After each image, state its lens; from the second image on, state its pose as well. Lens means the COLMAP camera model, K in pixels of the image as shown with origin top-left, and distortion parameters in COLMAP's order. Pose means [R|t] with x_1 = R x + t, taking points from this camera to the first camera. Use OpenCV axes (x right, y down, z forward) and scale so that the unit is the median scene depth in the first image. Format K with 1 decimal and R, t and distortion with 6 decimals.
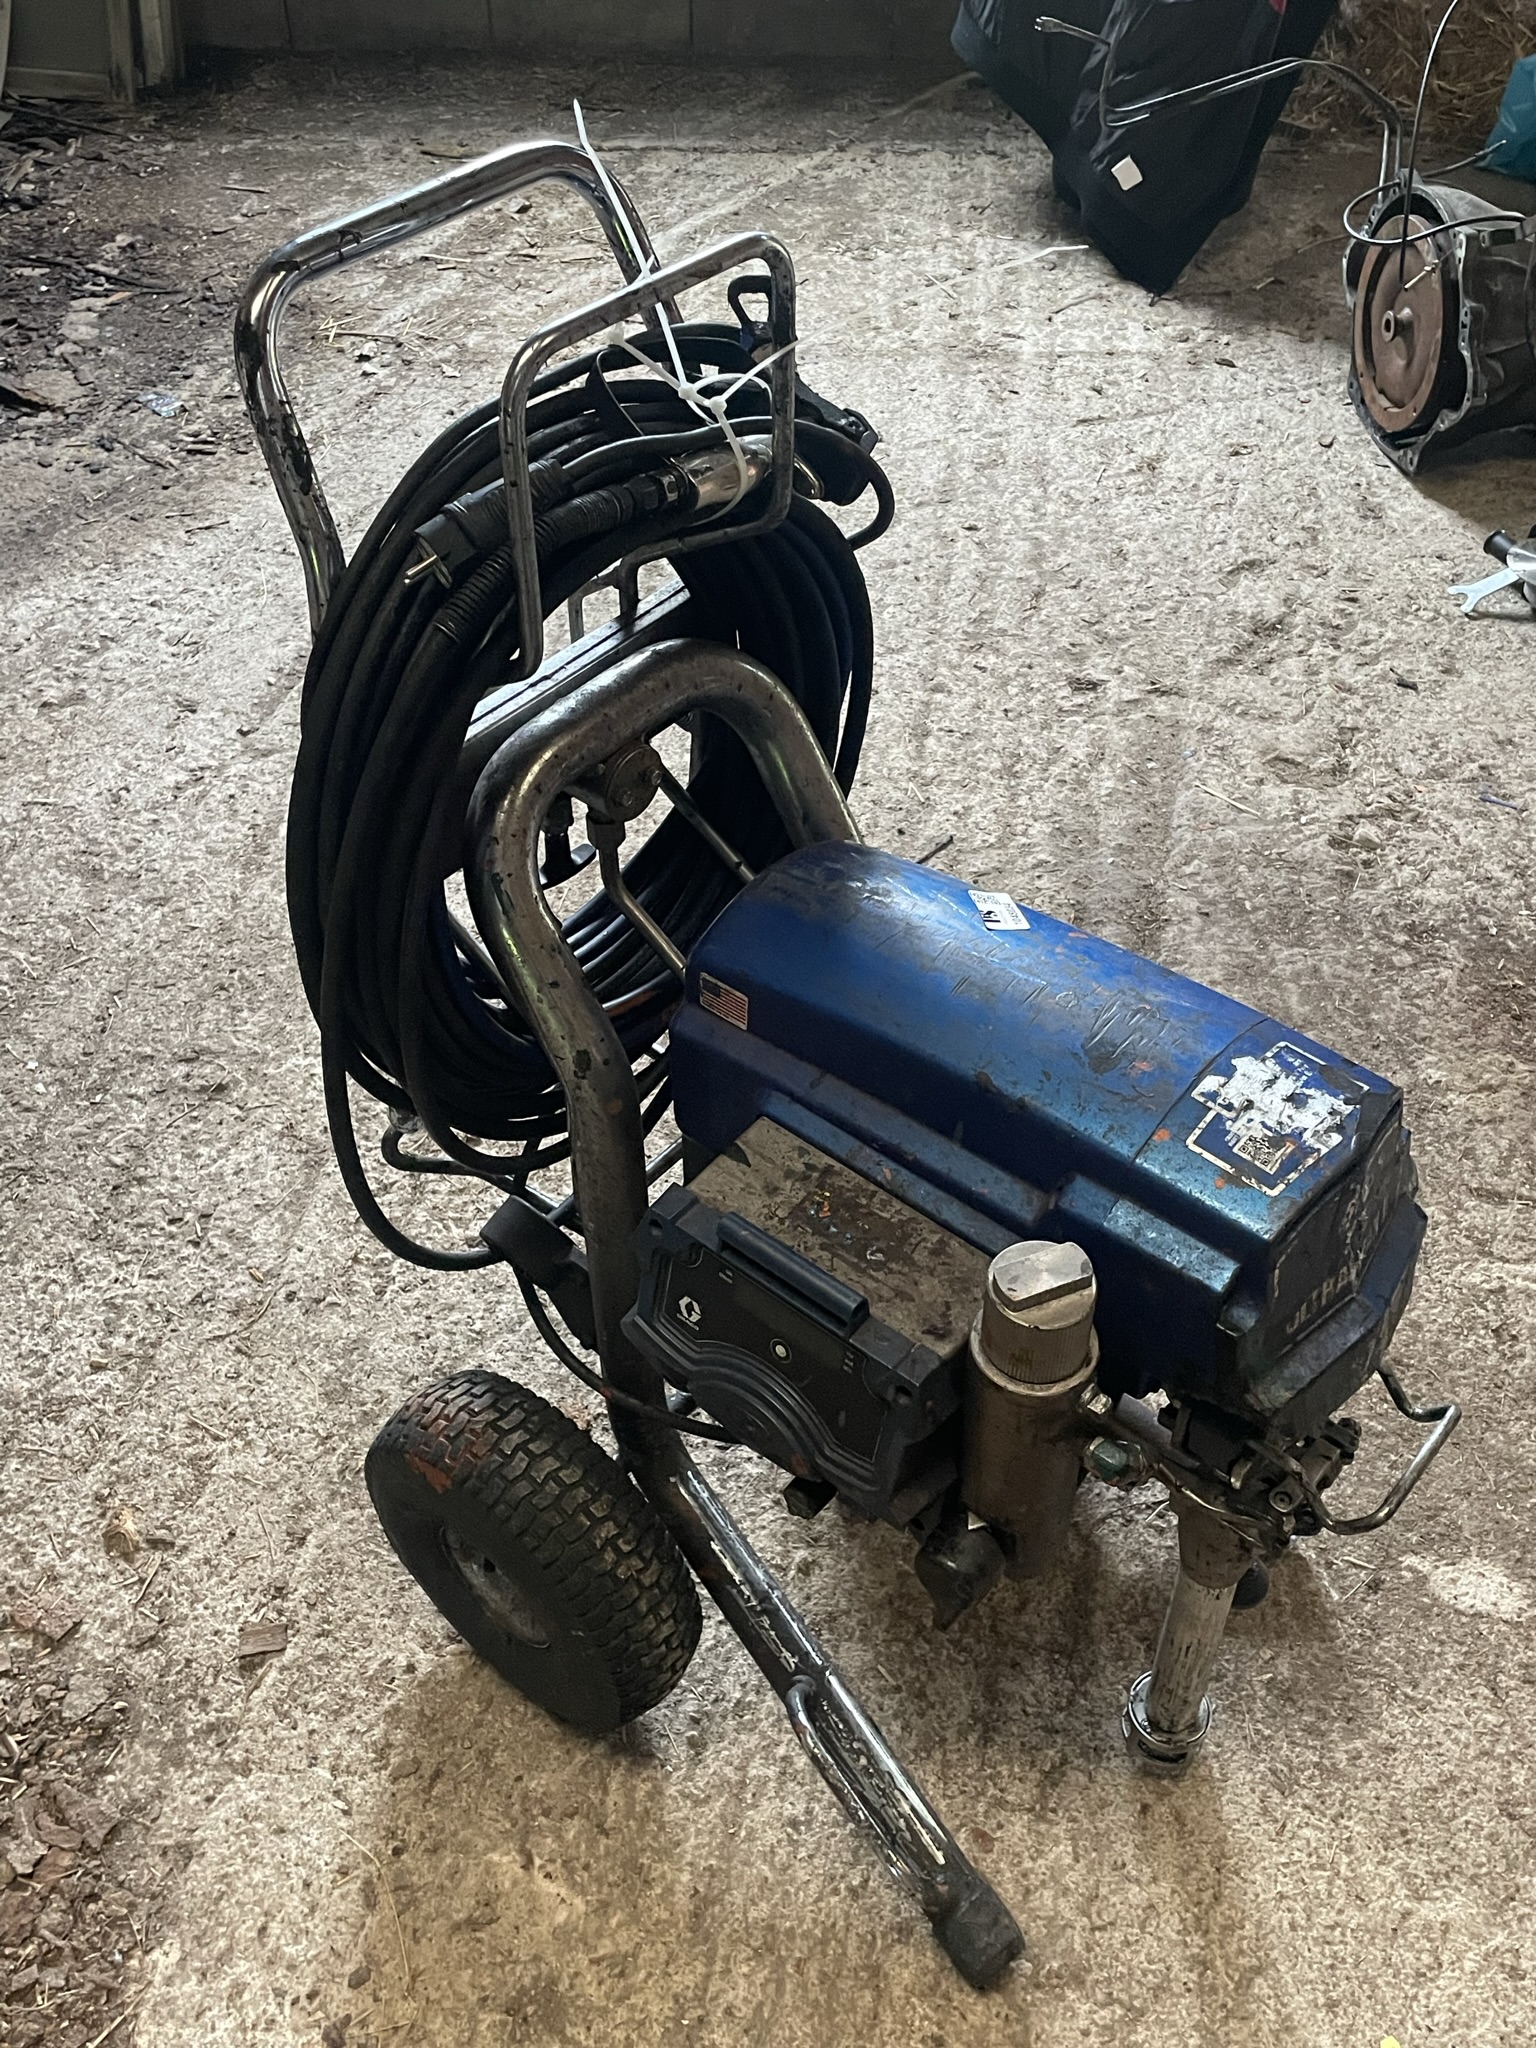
lens RADIAL K [[1932.5, 0, 760.7], [0, 1932.5, 1042.2], [0, 0, 1]] dist [0.085643, -0.111396]
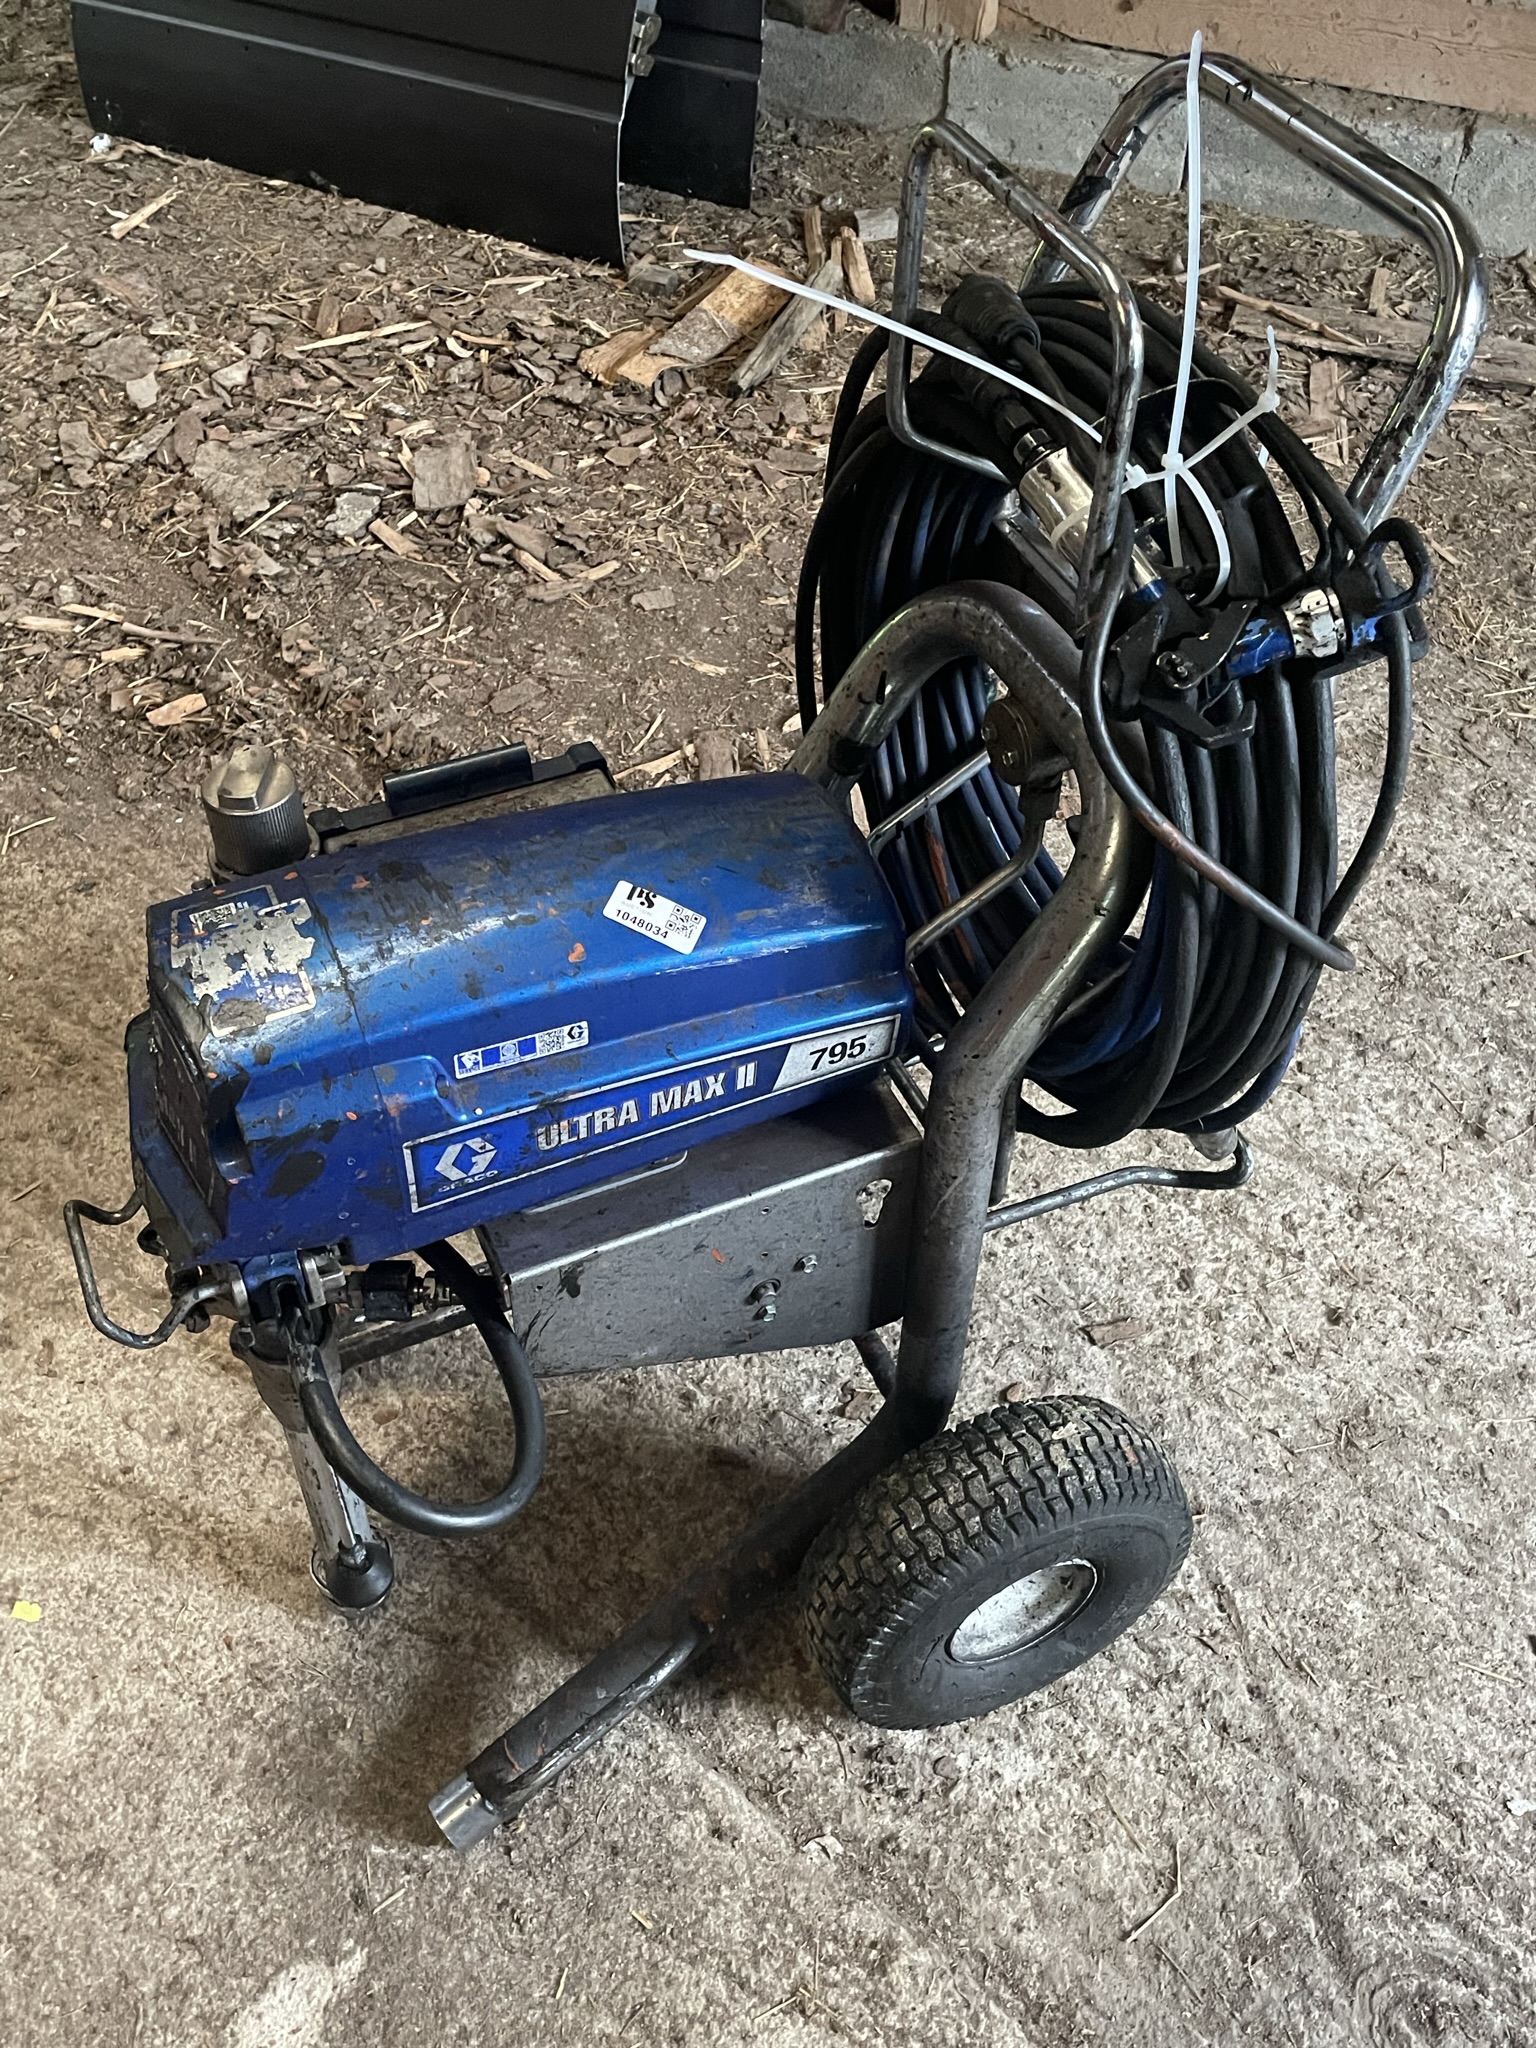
lens RADIAL K [[1901.1, 0, 755.9], [0, 1901.1, 1051.4], [0, 0, 1]] dist [0.093967, -0.130171]
pose [[-0.440122, 0.664284, -0.604169, 0.412658], [-0.641881, 0.237761, 0.729012, -0.443556], [0.627919, 0.708658, 0.321747, 0.471708]]
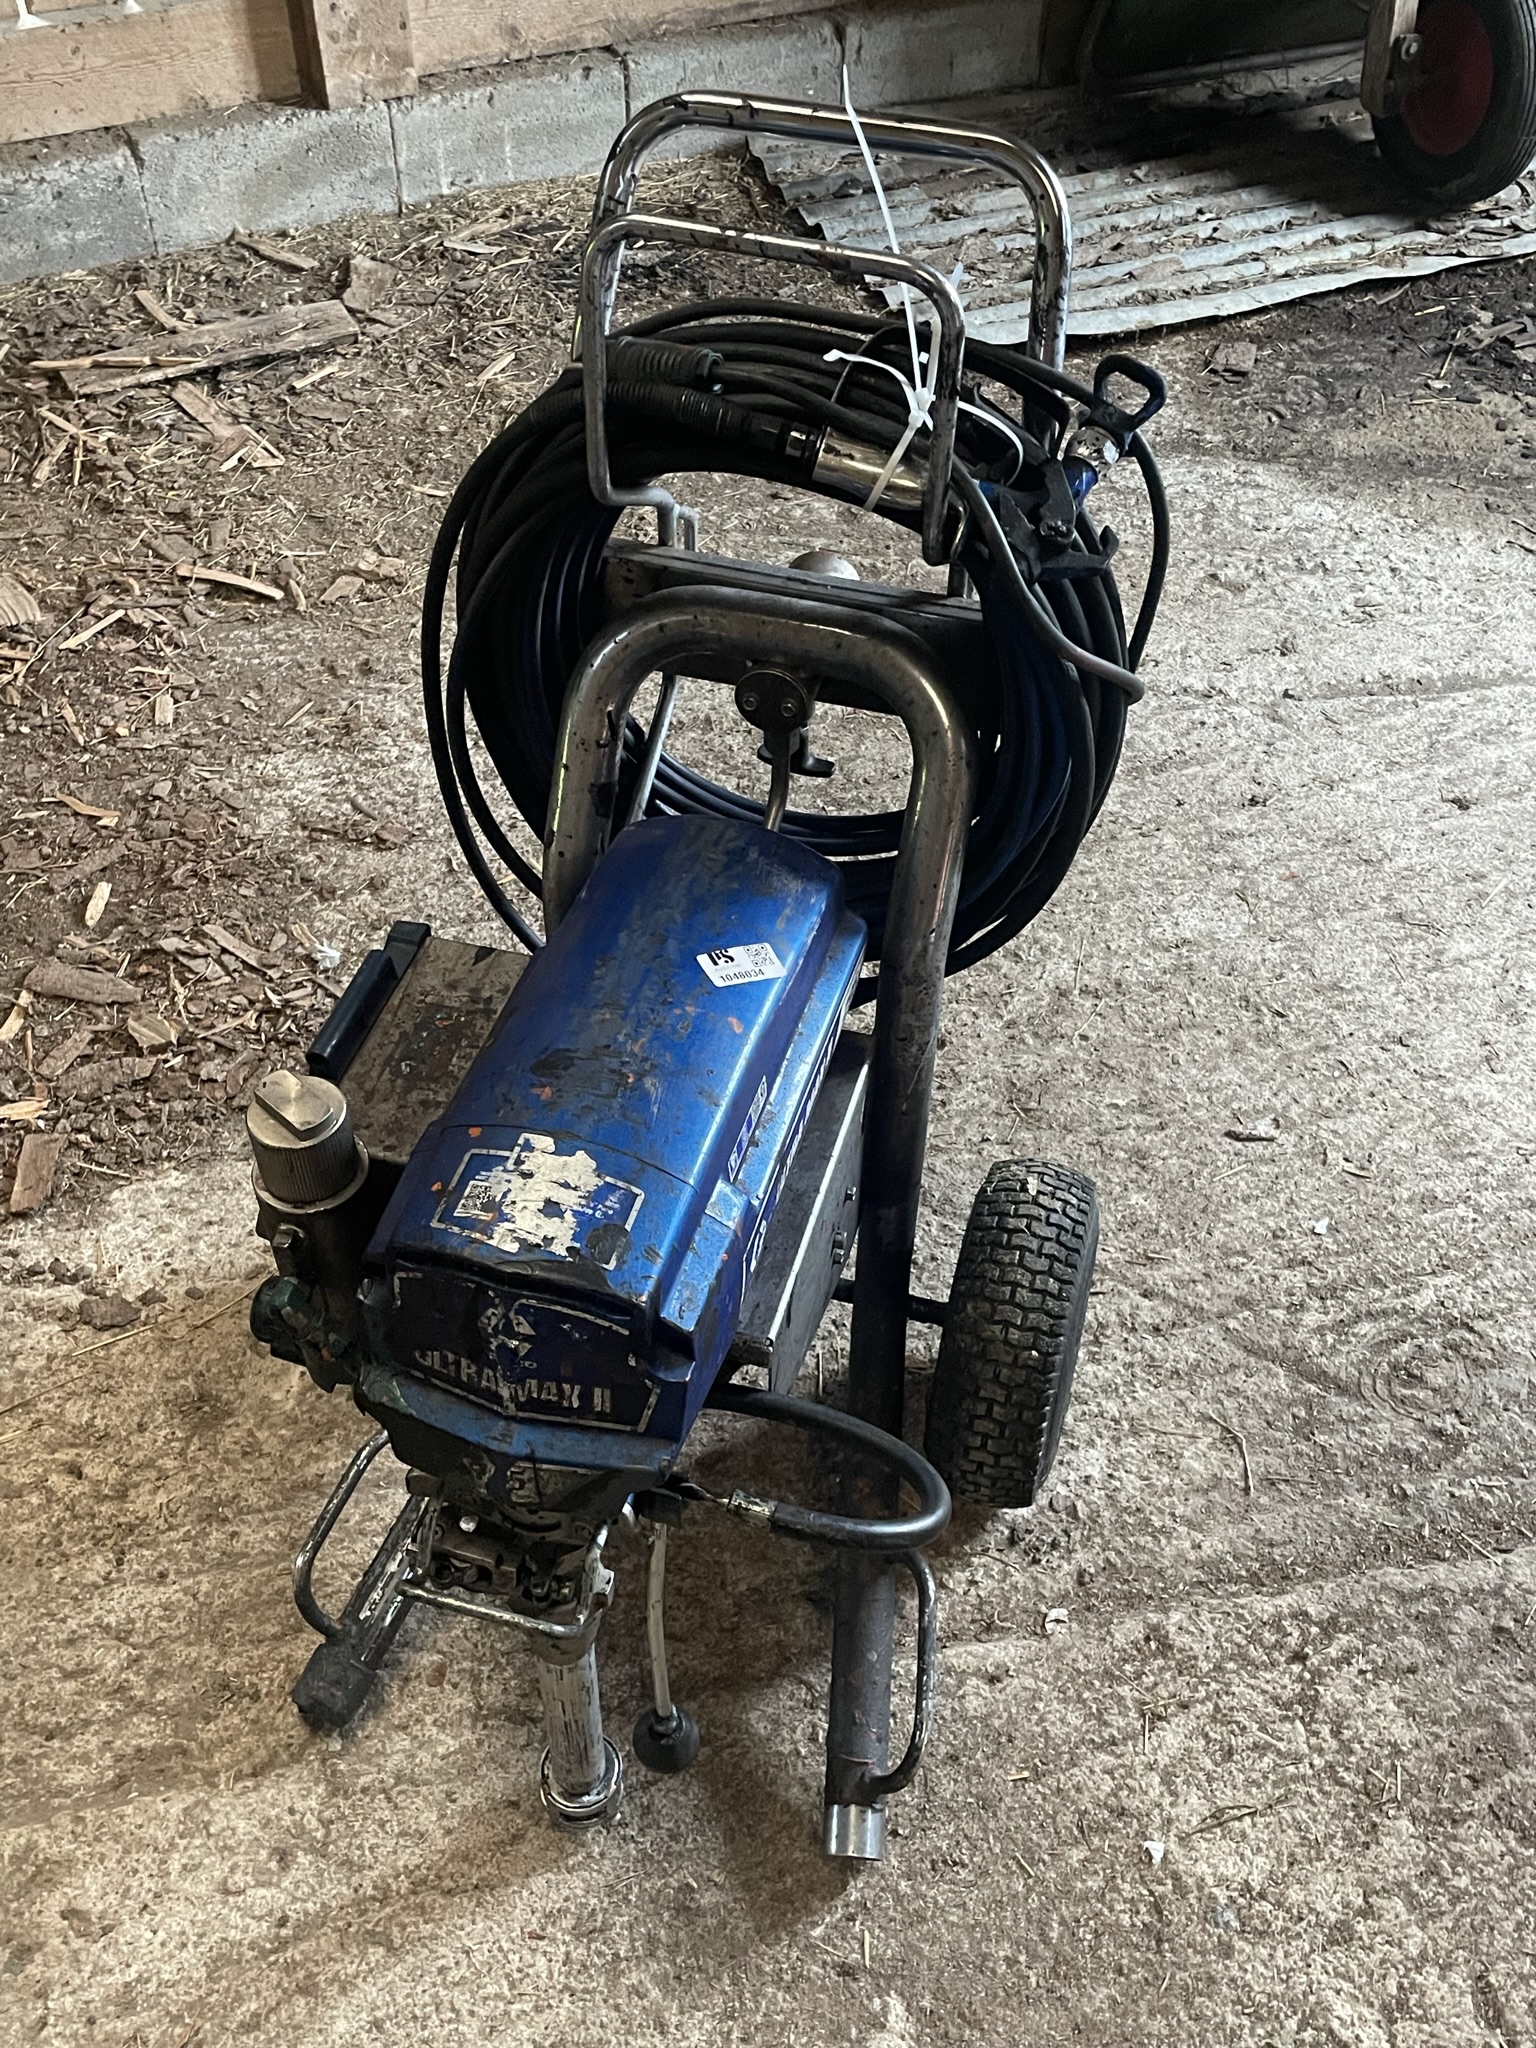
lens RADIAL K [[1932.3, 0, 744.7], [0, 1932.3, 1047.5], [0, 0, 1]] dist [0.091164, -0.125092]
pose [[0.401396, 0.677040, -0.616845, 0.460475], [-0.657041, 0.682064, 0.321071, -0.216077], [0.638106, 0.276416, 0.718621, 0.177799]]
